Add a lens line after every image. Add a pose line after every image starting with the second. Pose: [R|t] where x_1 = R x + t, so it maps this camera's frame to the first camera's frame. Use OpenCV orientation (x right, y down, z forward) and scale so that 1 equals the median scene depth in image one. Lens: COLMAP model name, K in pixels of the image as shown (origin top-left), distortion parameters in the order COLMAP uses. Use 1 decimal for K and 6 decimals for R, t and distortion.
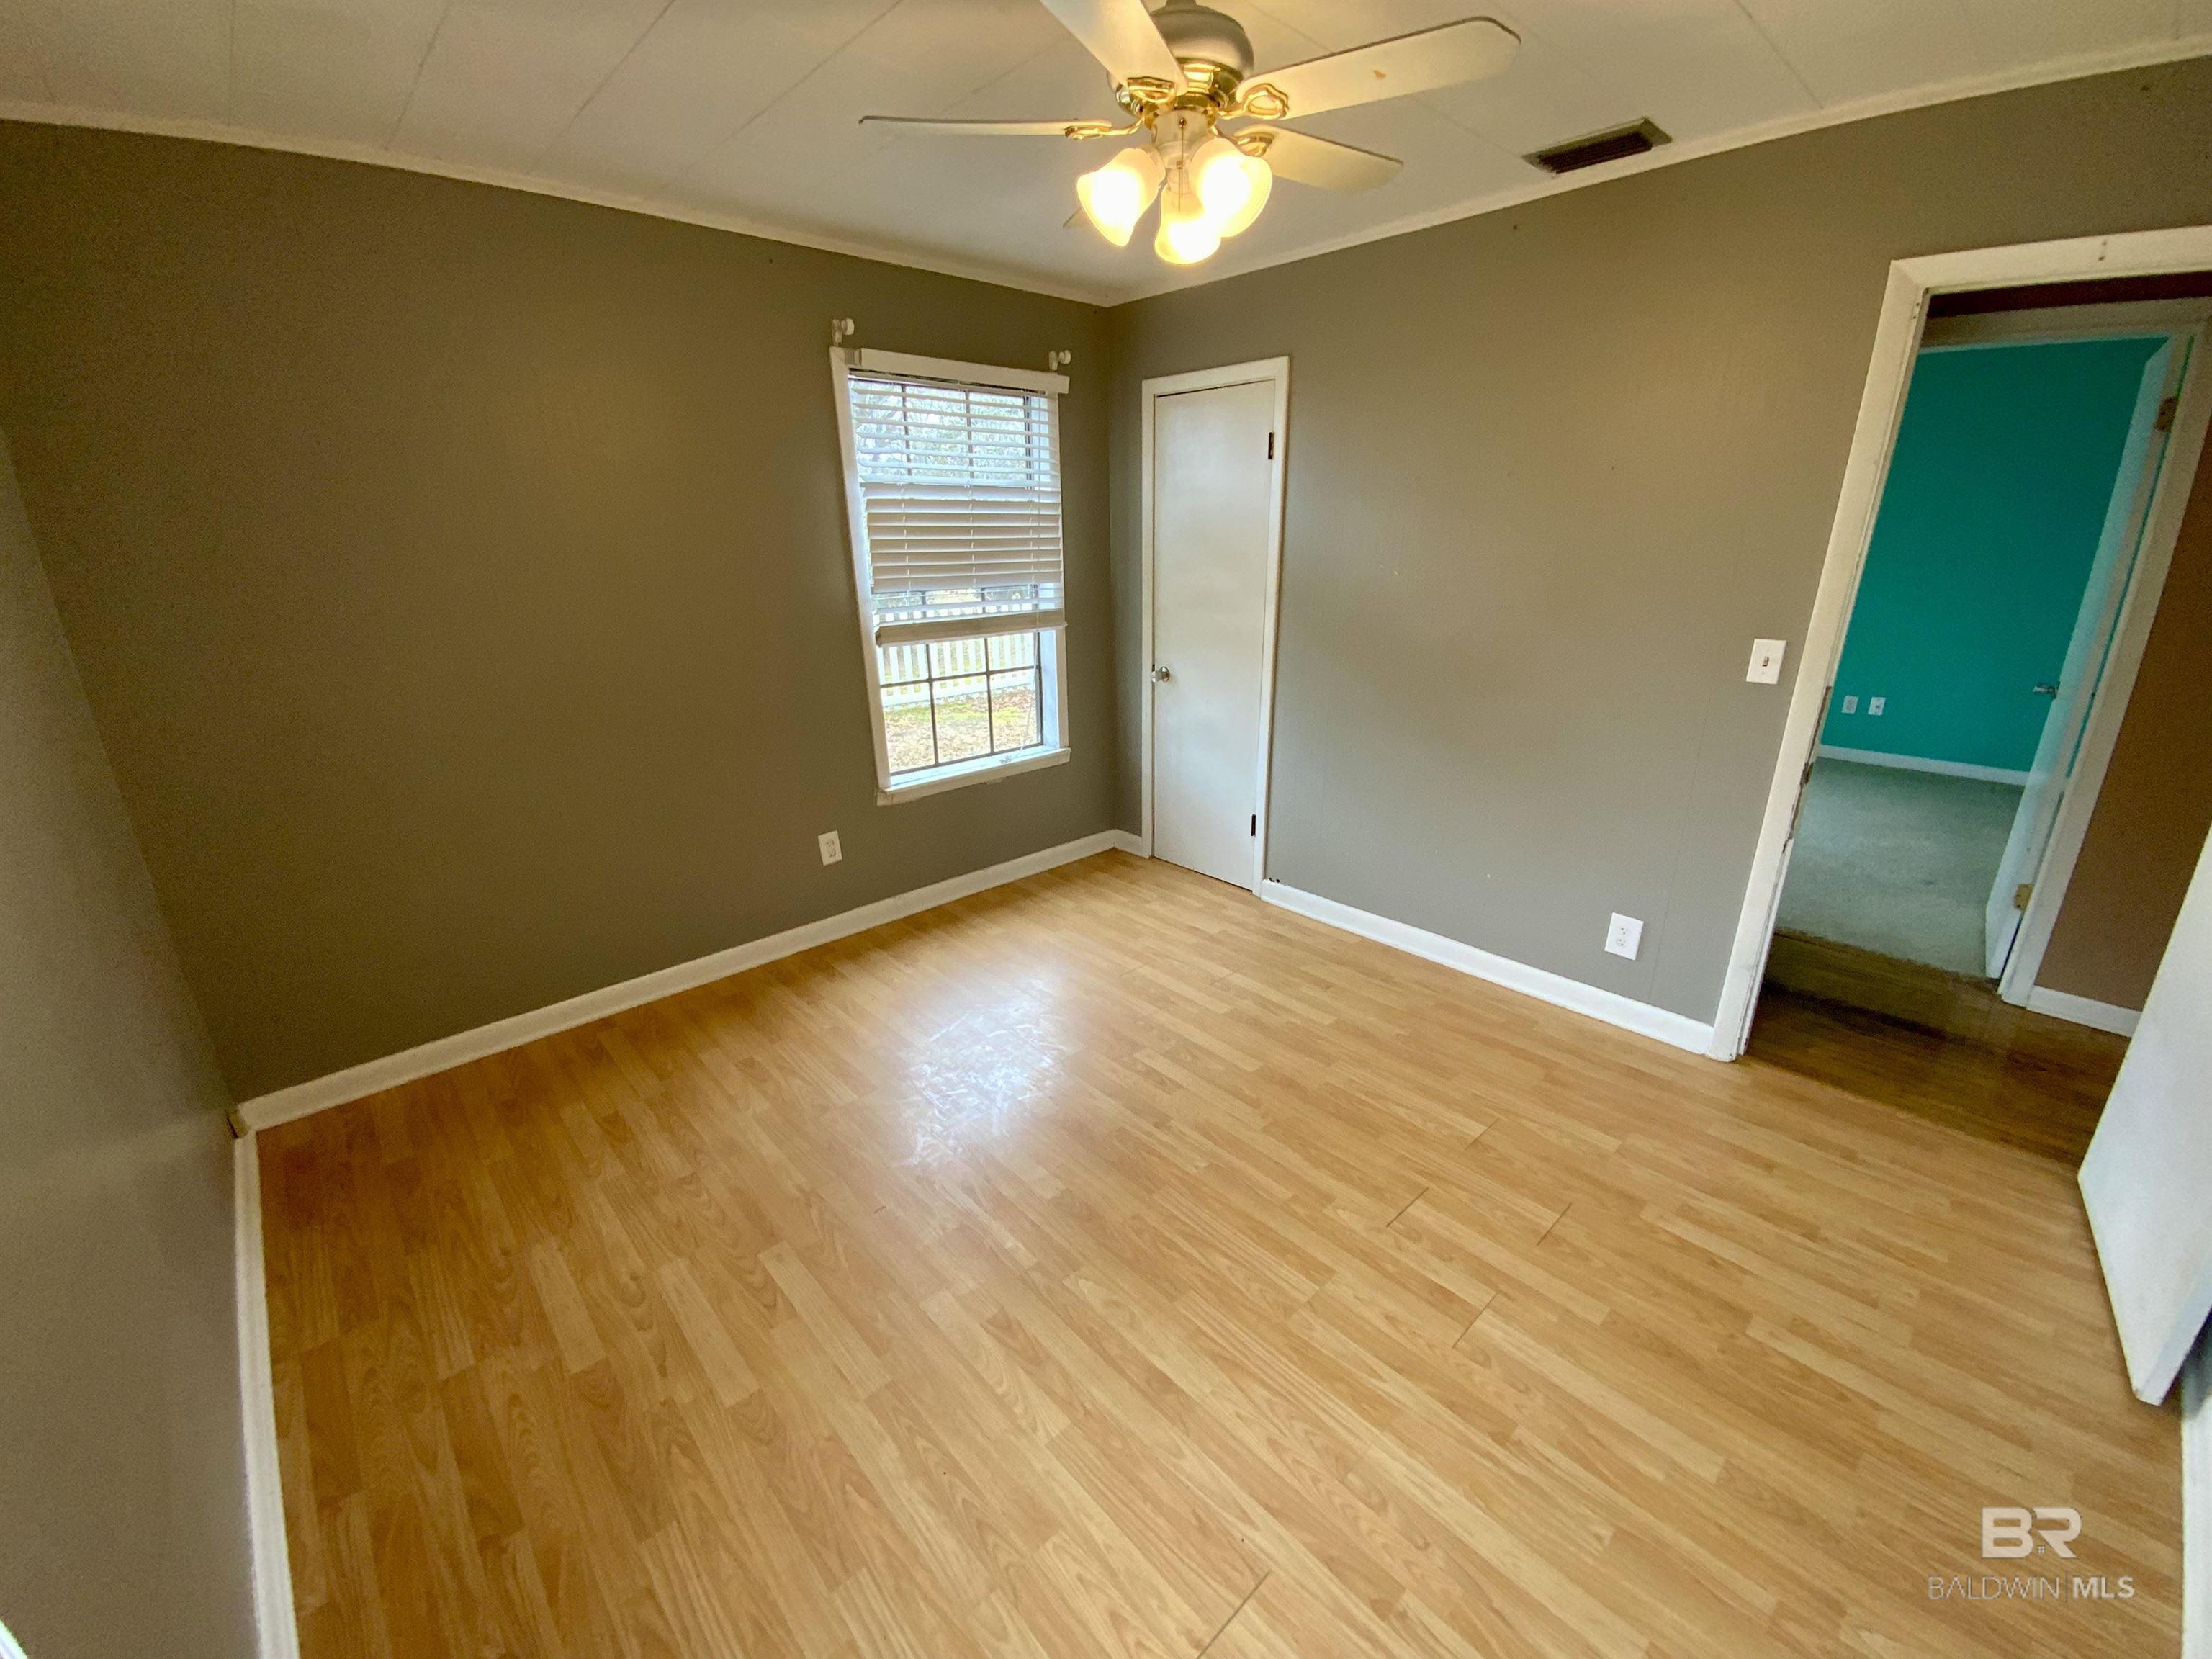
lens RADIAL K [[905.4, 0, 1099.7], [0, 905.4, 825.5], [0, 0, 1]] dist [0.016848, -0.002515]
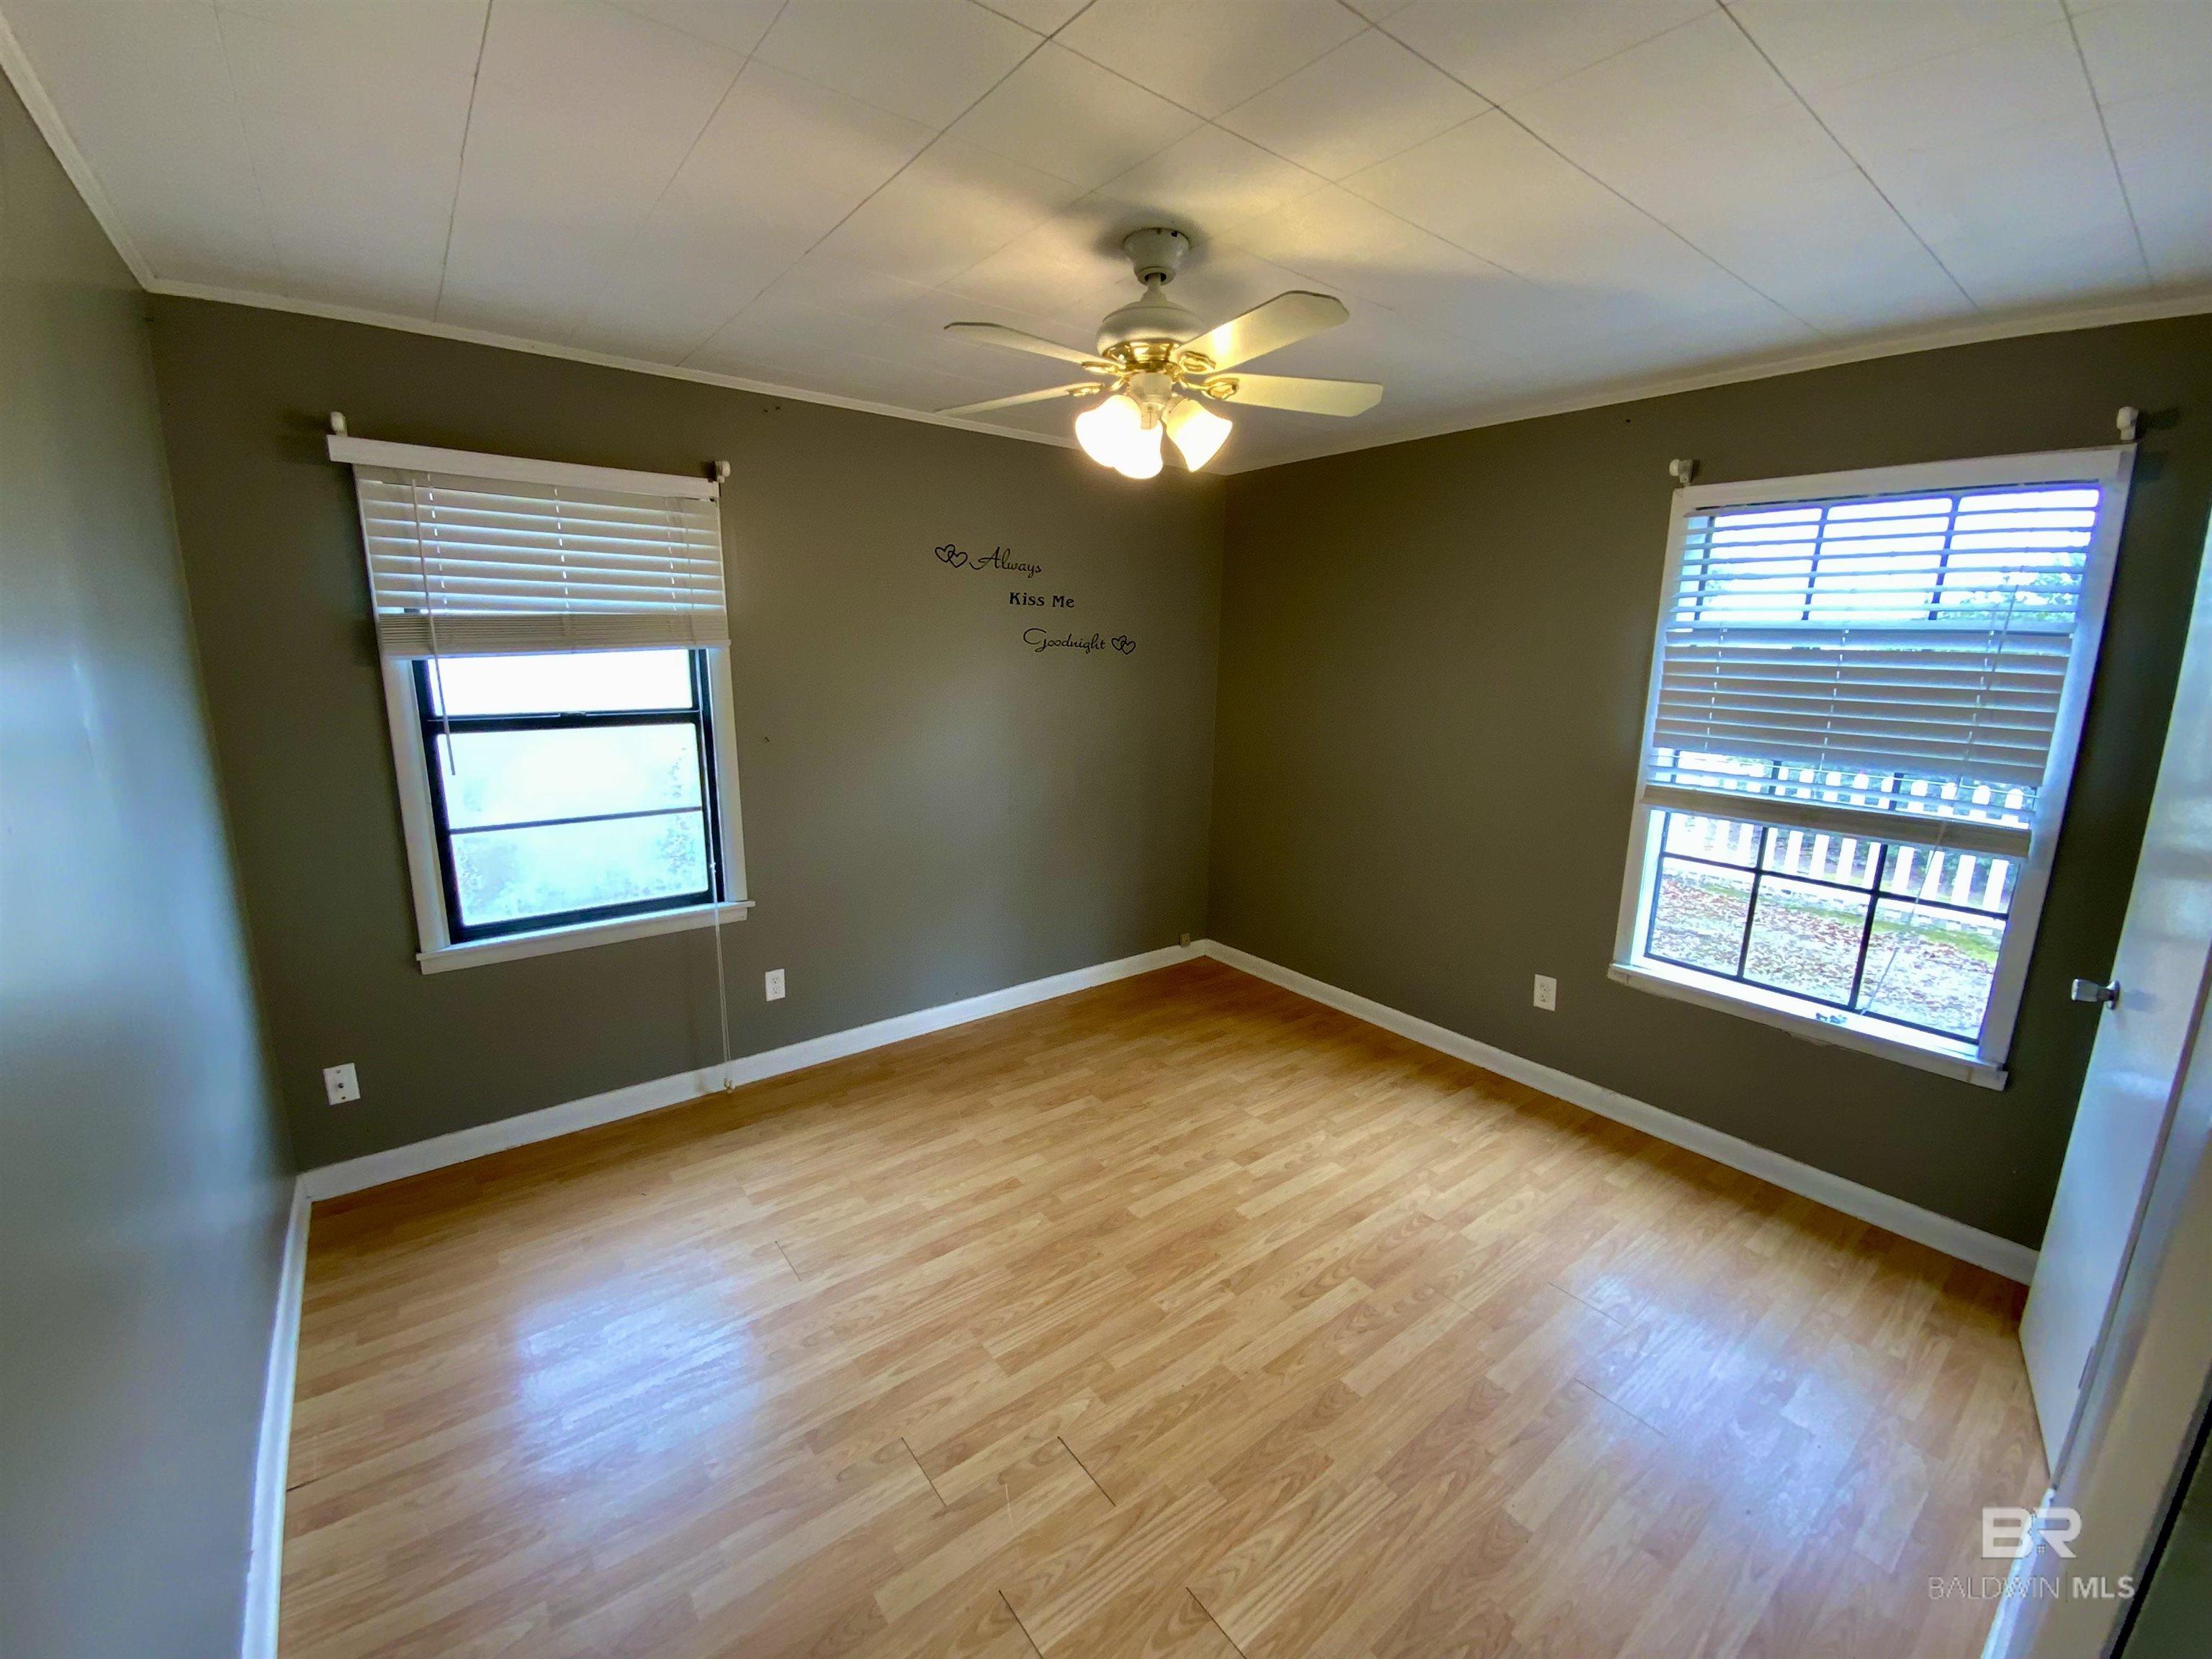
lens RADIAL K [[905.4, 0, 1105.5], [0, 905.4, 827.5], [0, 0, 1]] dist [0.016848, -0.002515]
pose [[-0.077554, 0.220083, -0.972393, 0.890929], [-0.332855, 0.913653, 0.233335, -0.286444], [0.939783, 0.341762, 0.002398, 0.701921]]
